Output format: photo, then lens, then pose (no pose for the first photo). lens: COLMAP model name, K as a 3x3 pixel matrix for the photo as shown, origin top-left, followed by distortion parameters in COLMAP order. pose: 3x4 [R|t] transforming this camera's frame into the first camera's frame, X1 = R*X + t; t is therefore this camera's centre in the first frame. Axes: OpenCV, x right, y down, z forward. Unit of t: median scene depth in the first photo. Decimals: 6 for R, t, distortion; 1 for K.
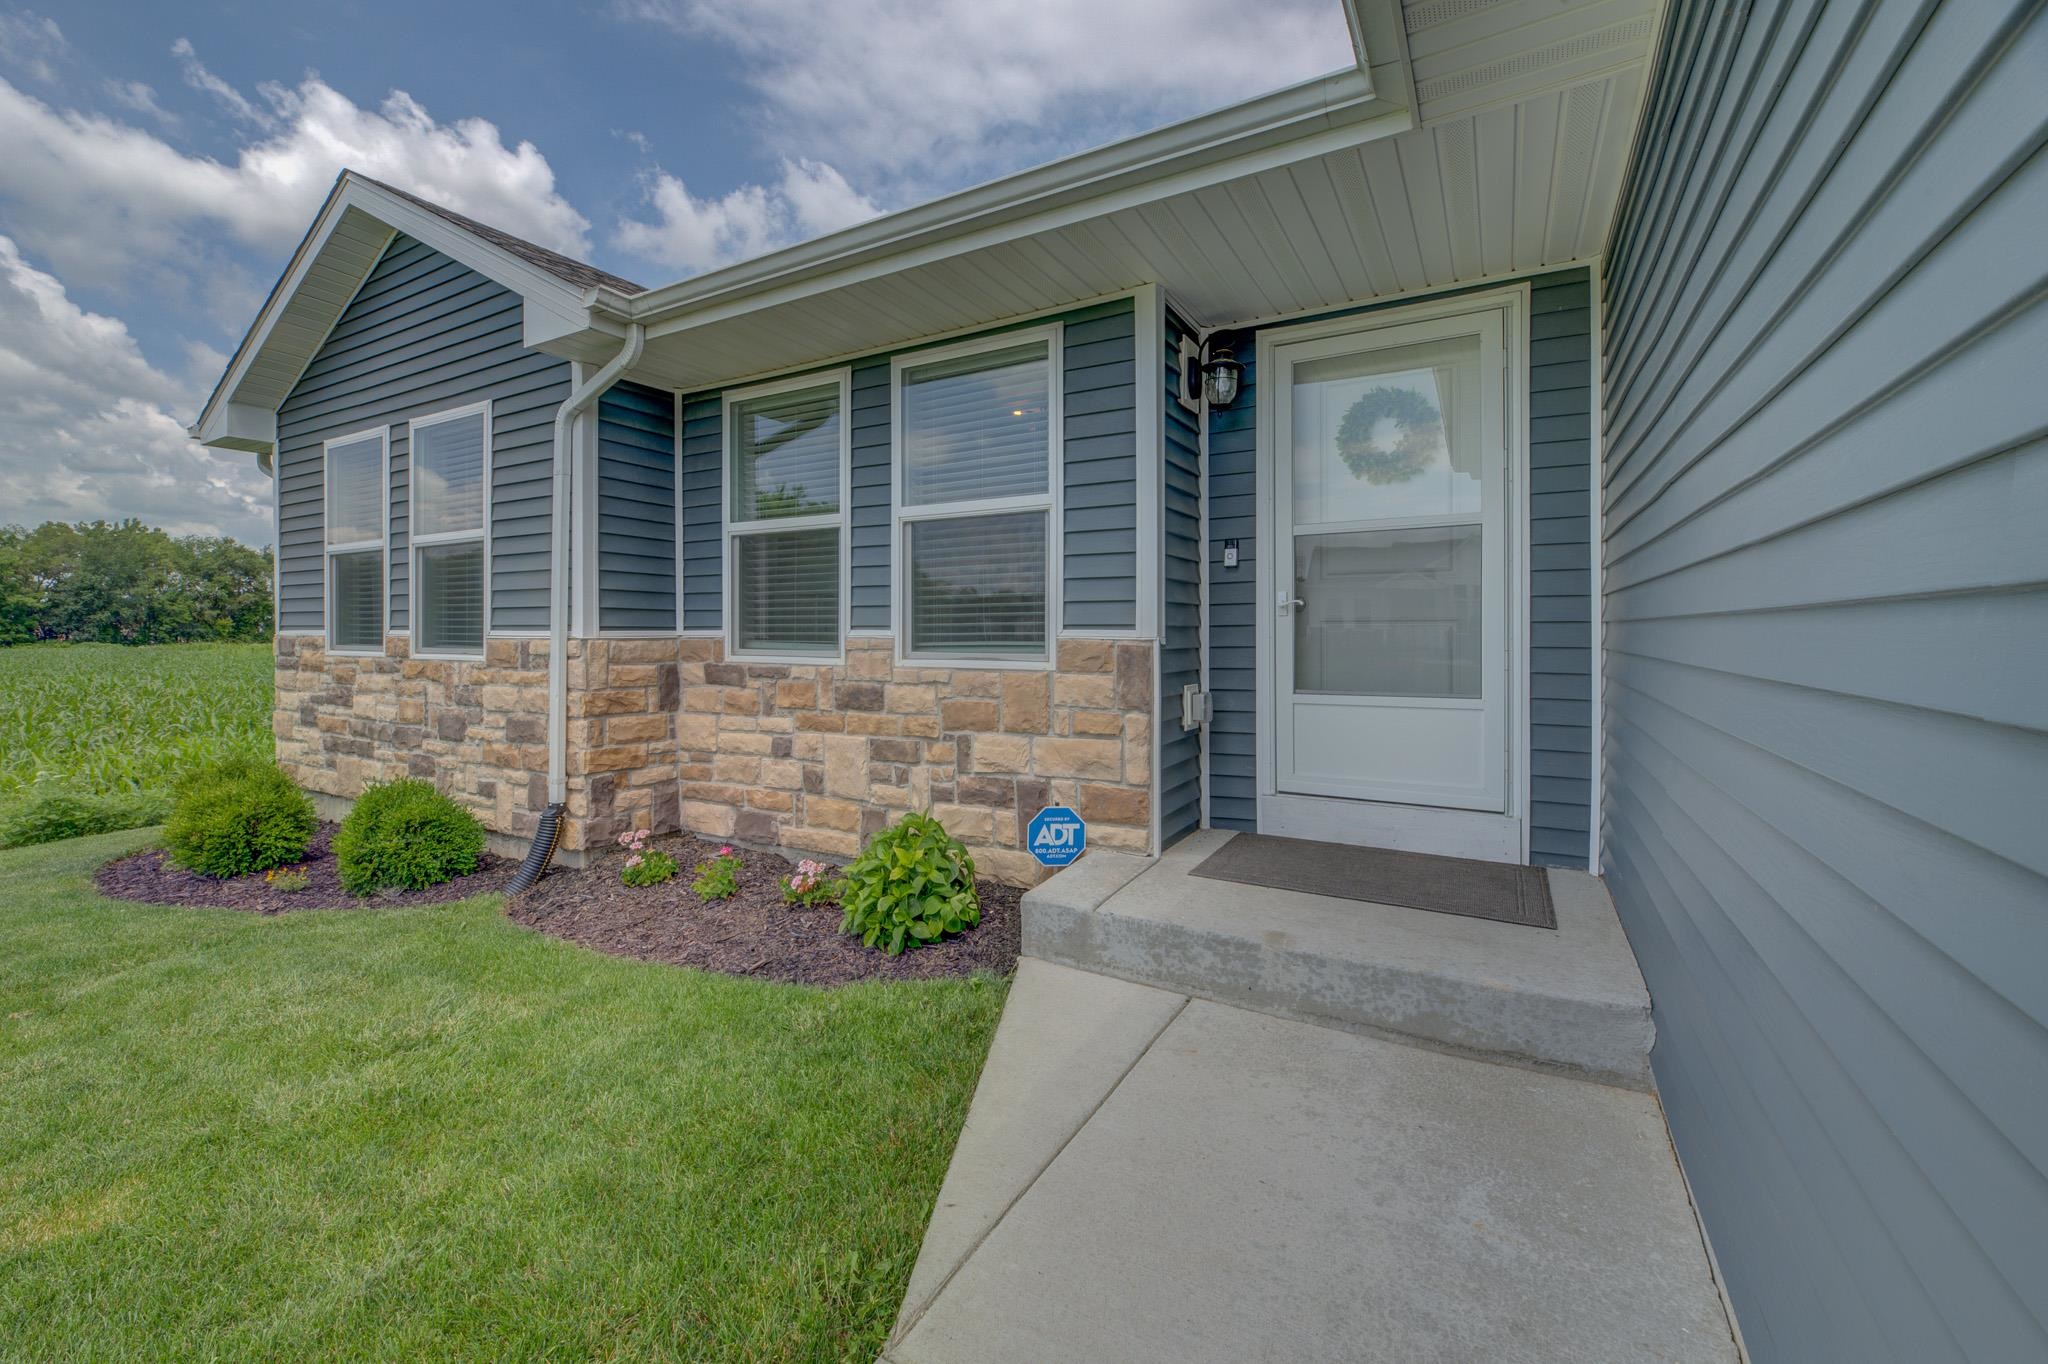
lens RADIAL K [[846.2, 0, 1014.4], [0, 846.2, 629.8], [0, 0, 1]] dist [0.003721, 0.000124]
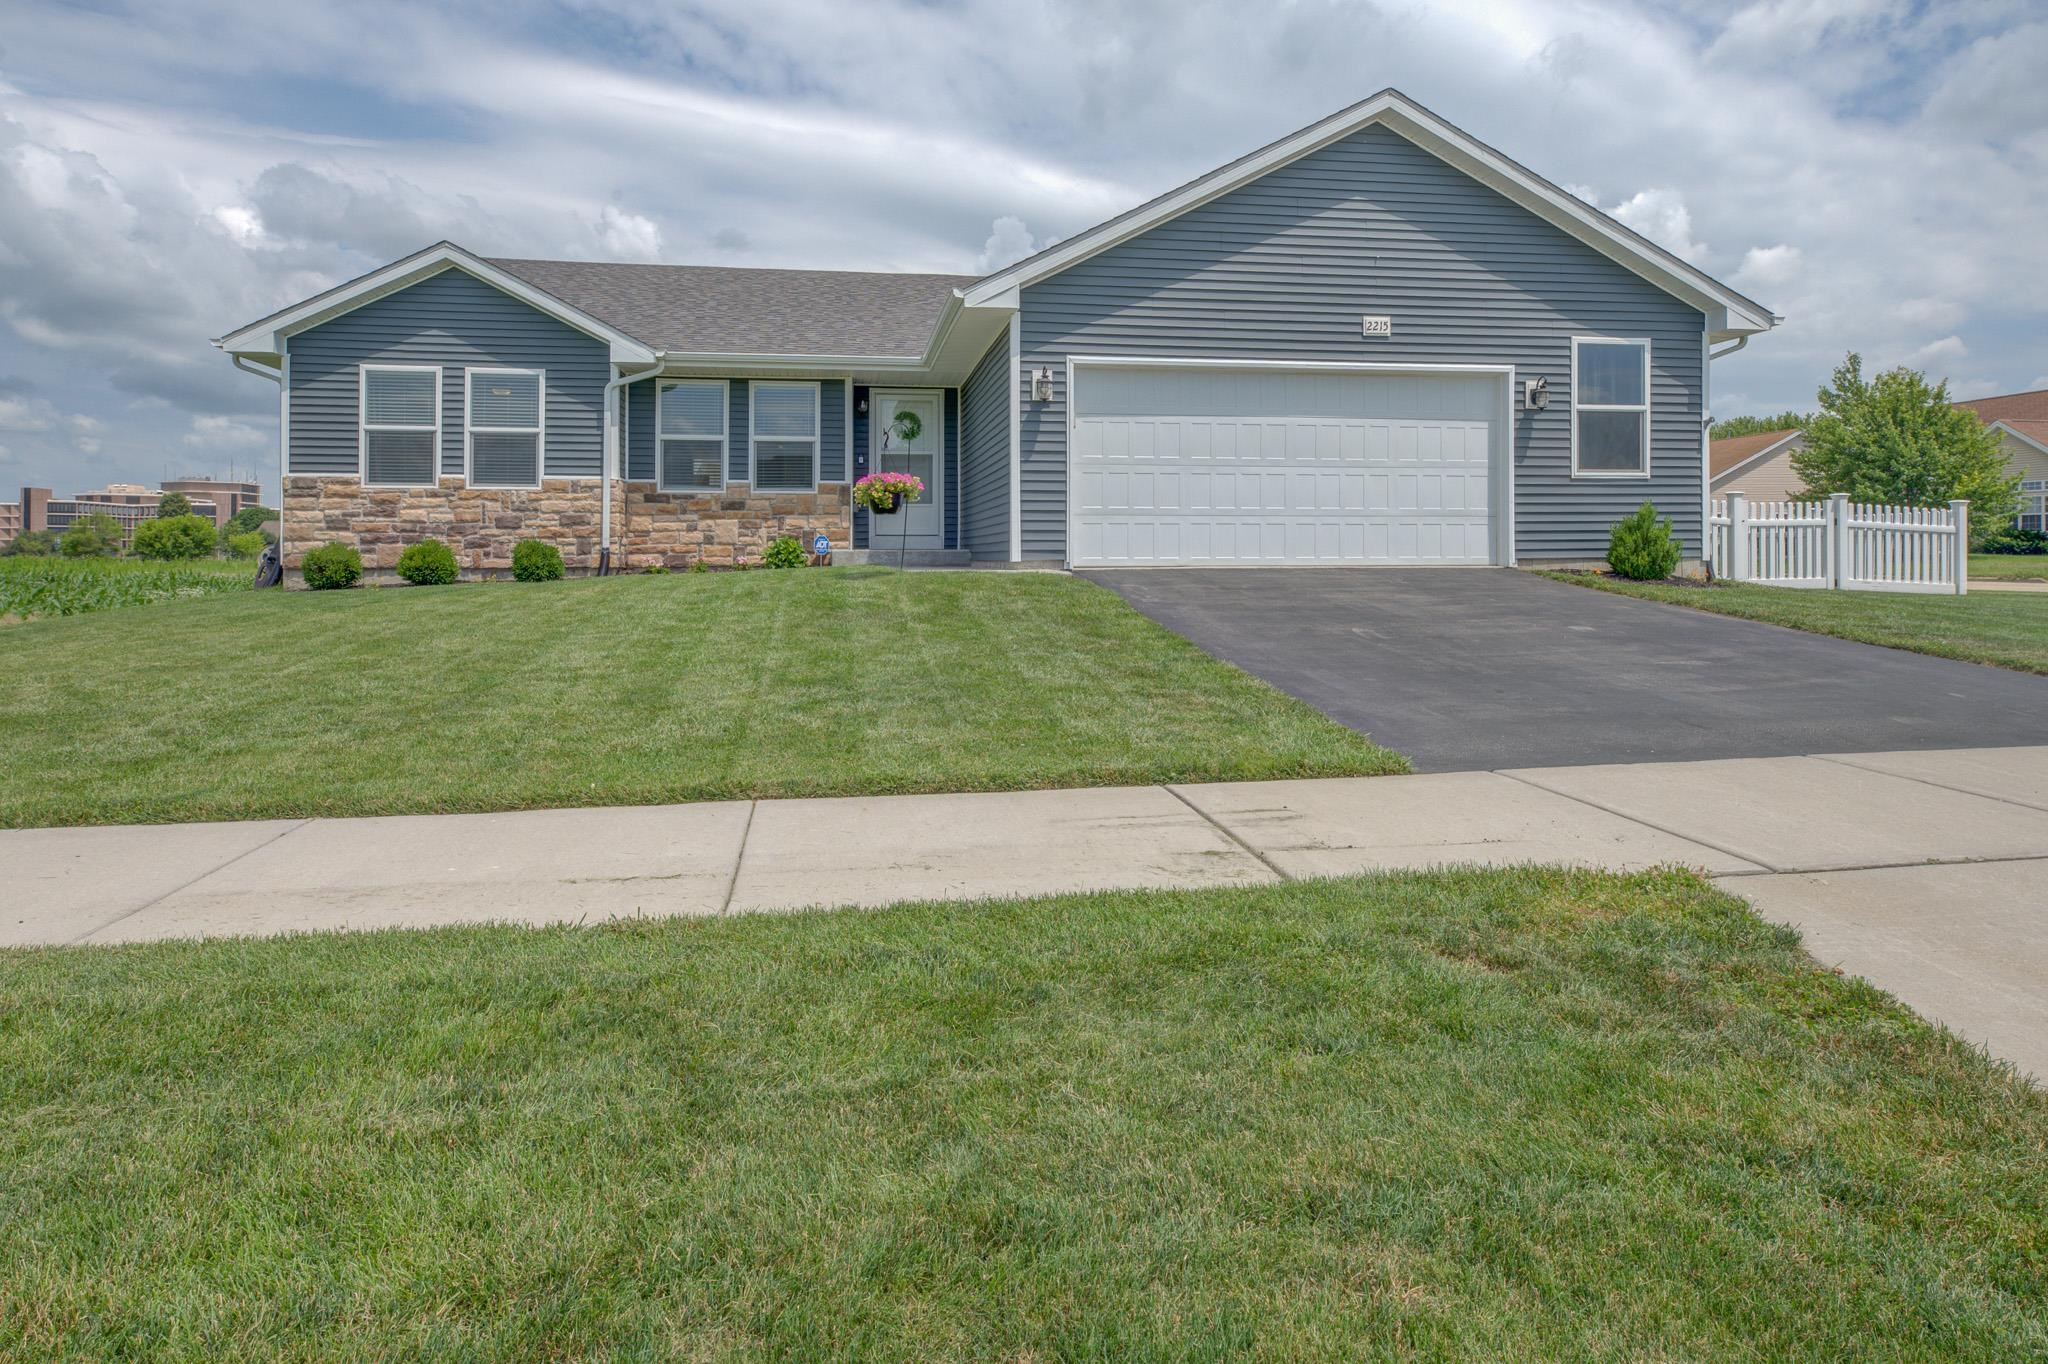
lens RADIAL K [[1116.4, 0, 1026.6], [0, 1116.4, 680.9], [0, 0, 1]] dist [-0.001842, -0.000211]
pose [[0.801314, -0.066326, 0.594556, -1.544628], [-0.004404, 0.993154, 0.116727, 0.210472], [-0.598228, -0.096154, 0.795536, -2.380273]]
